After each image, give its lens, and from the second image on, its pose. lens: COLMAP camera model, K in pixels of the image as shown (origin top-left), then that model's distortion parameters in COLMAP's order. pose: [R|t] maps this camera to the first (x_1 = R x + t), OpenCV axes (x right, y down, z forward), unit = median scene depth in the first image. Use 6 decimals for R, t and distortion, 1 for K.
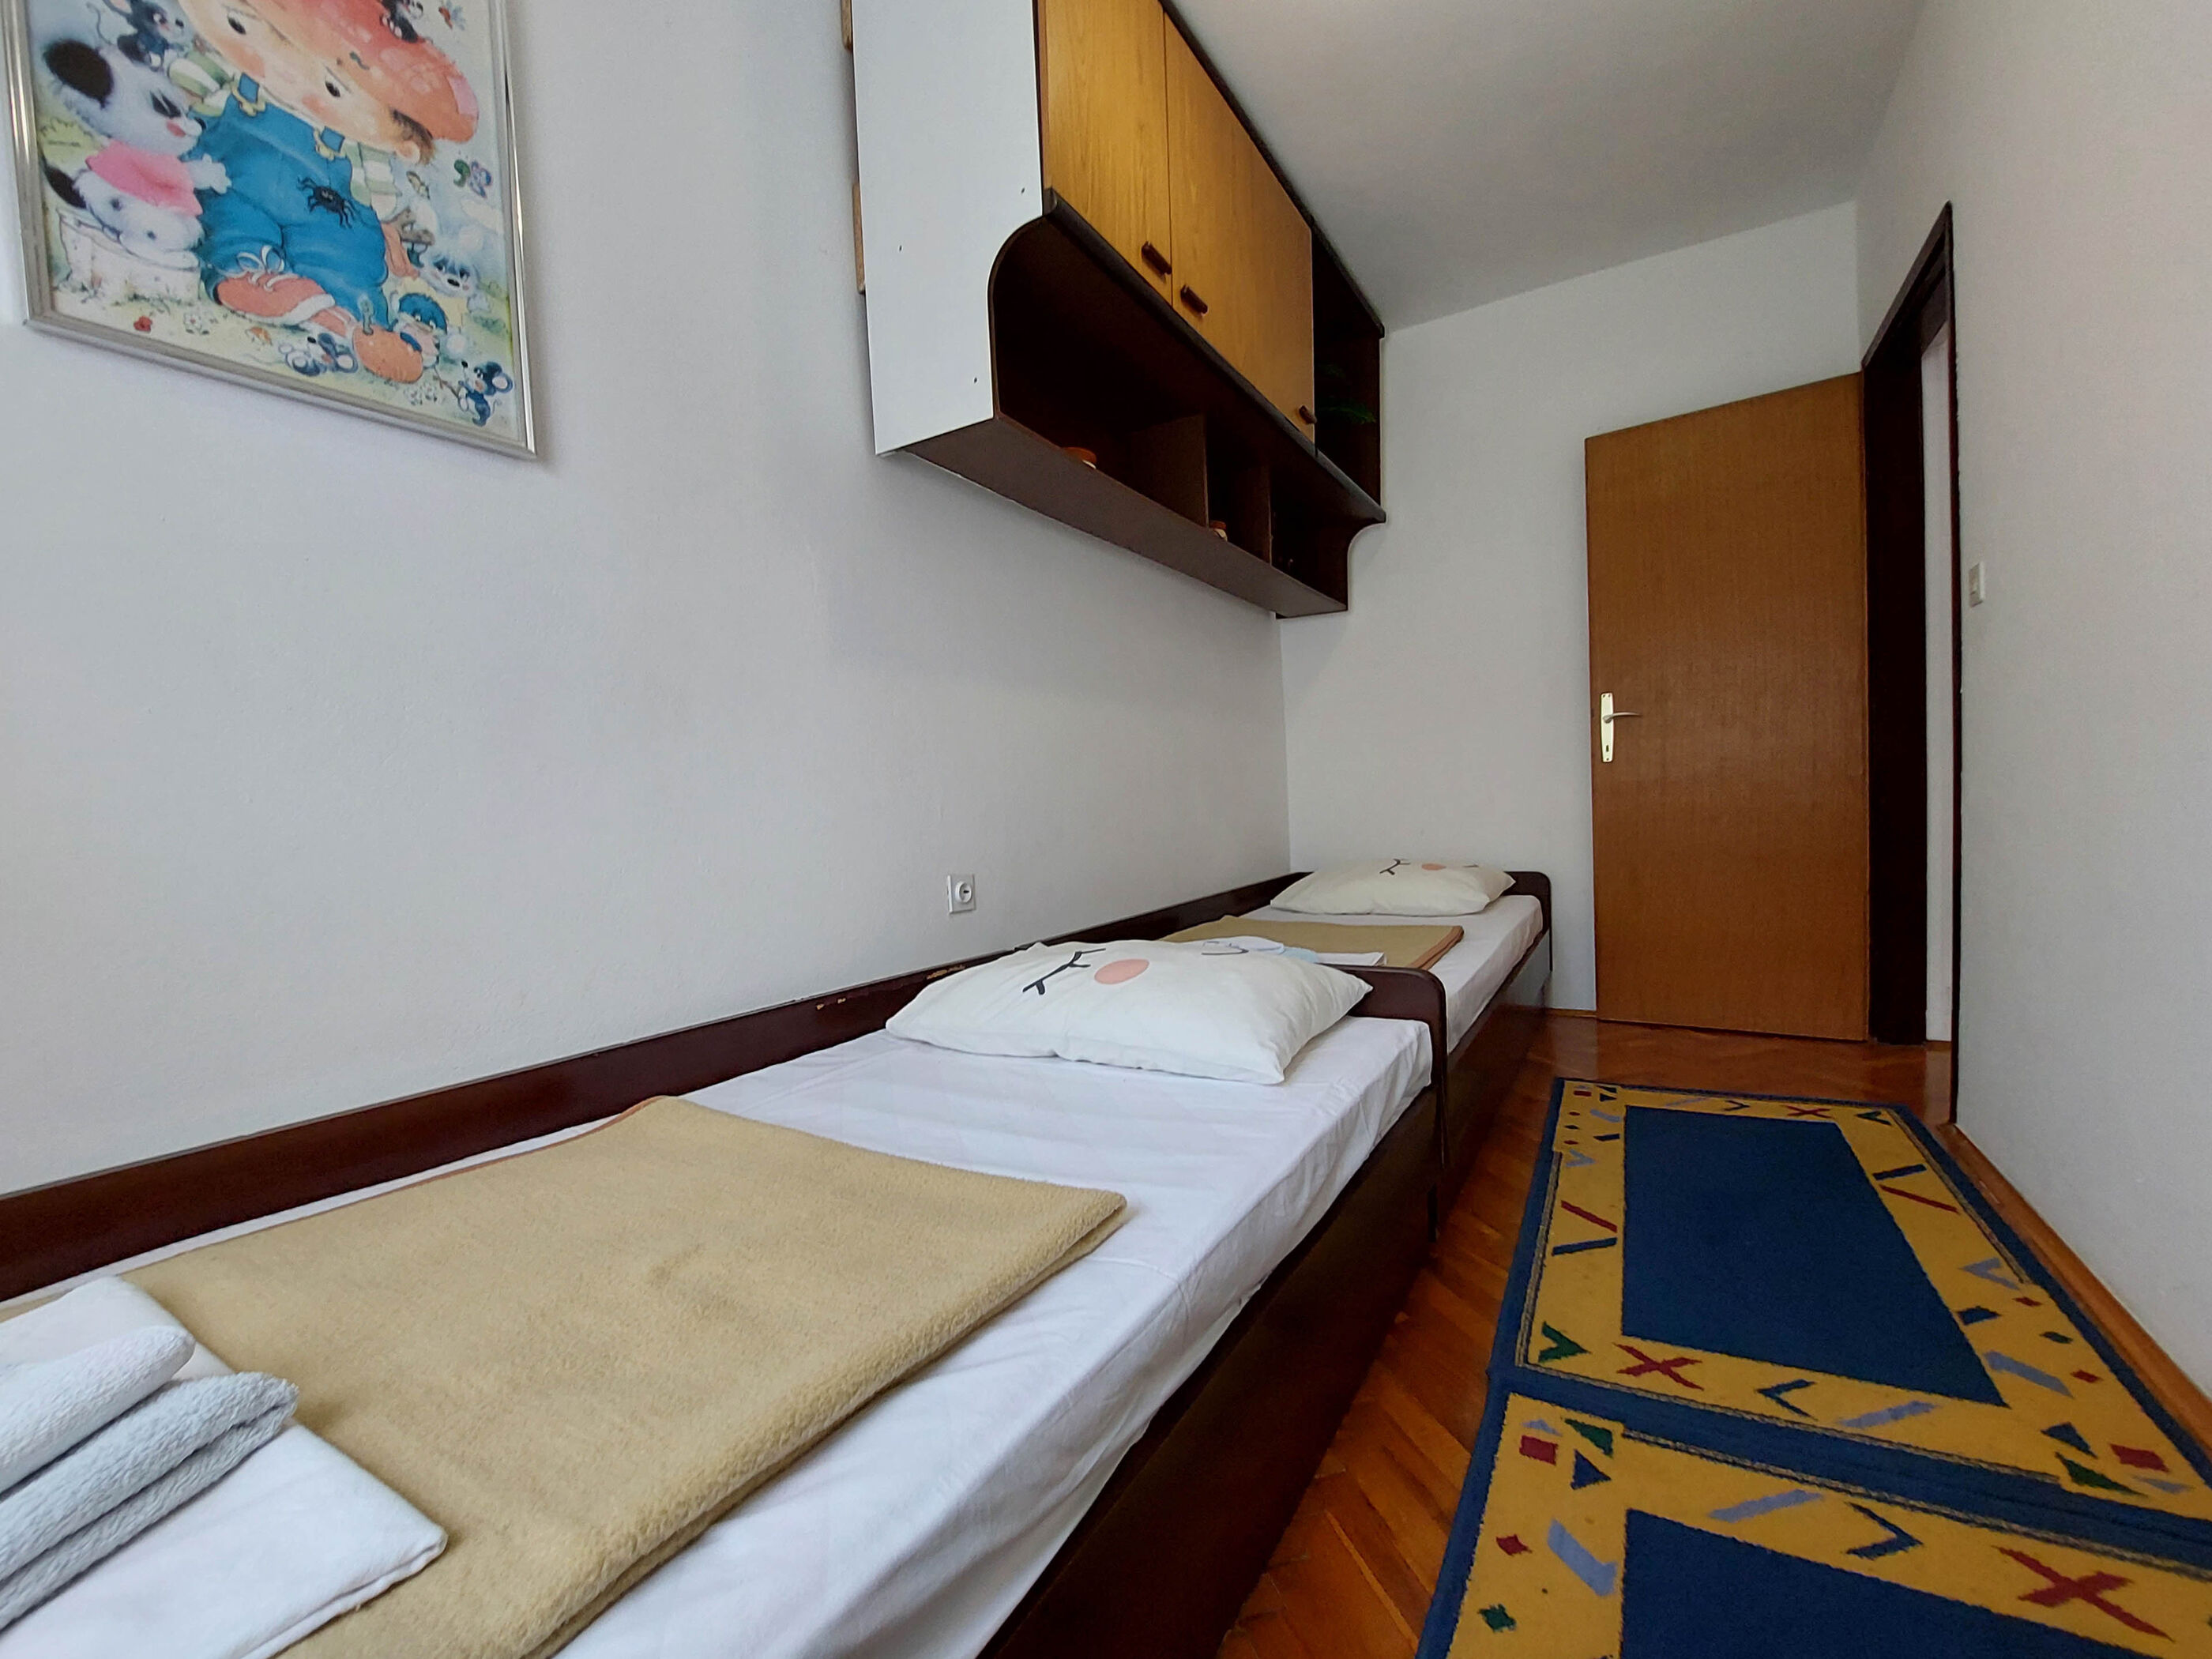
lens RADIAL K [[885.8, 0, 1116.5], [0, 885.8, 846.5], [0, 0, 1]] dist [-0.018821, 0.000144]
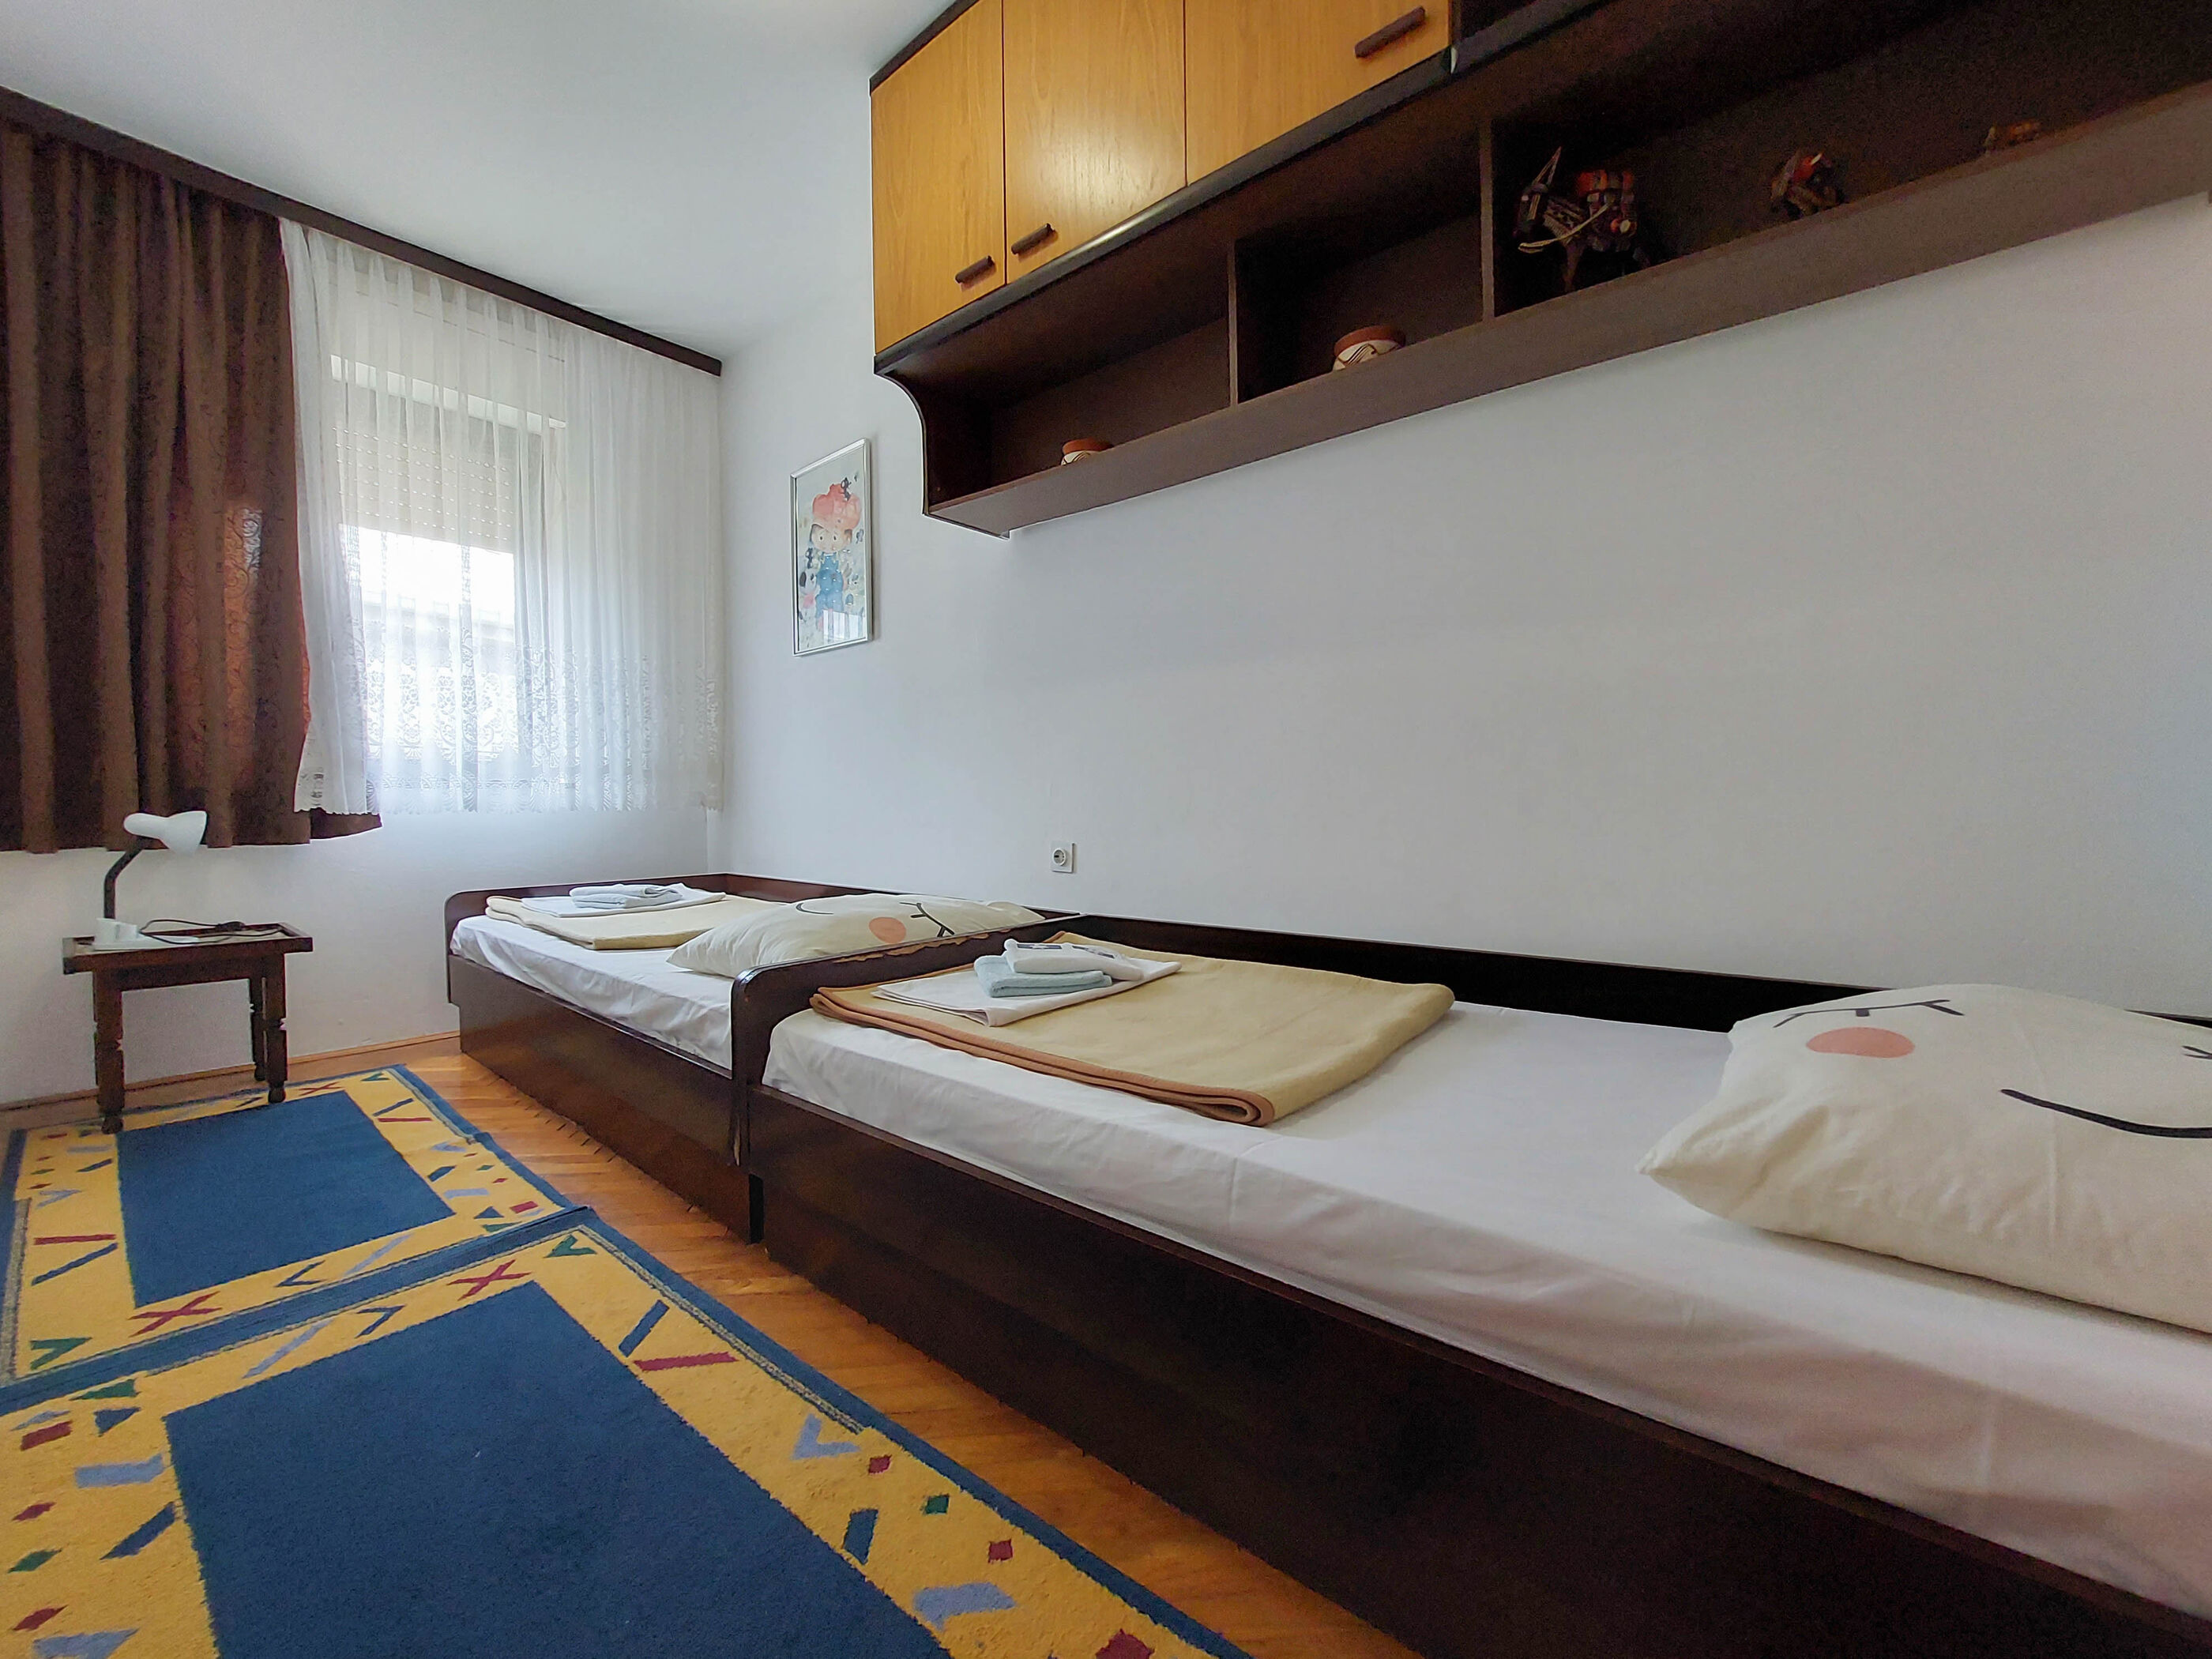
lens RADIAL K [[885.8, 0, 1110.4], [0, 885.8, 819.1], [0, 0, 1]] dist [-0.018821, 0.000144]
pose [[-0.144136, 0.064146, -0.987477, 1.781902], [-0.033778, 0.996996, 0.069694, -0.153927], [0.988981, 0.043401, -0.141536, 2.159915]]
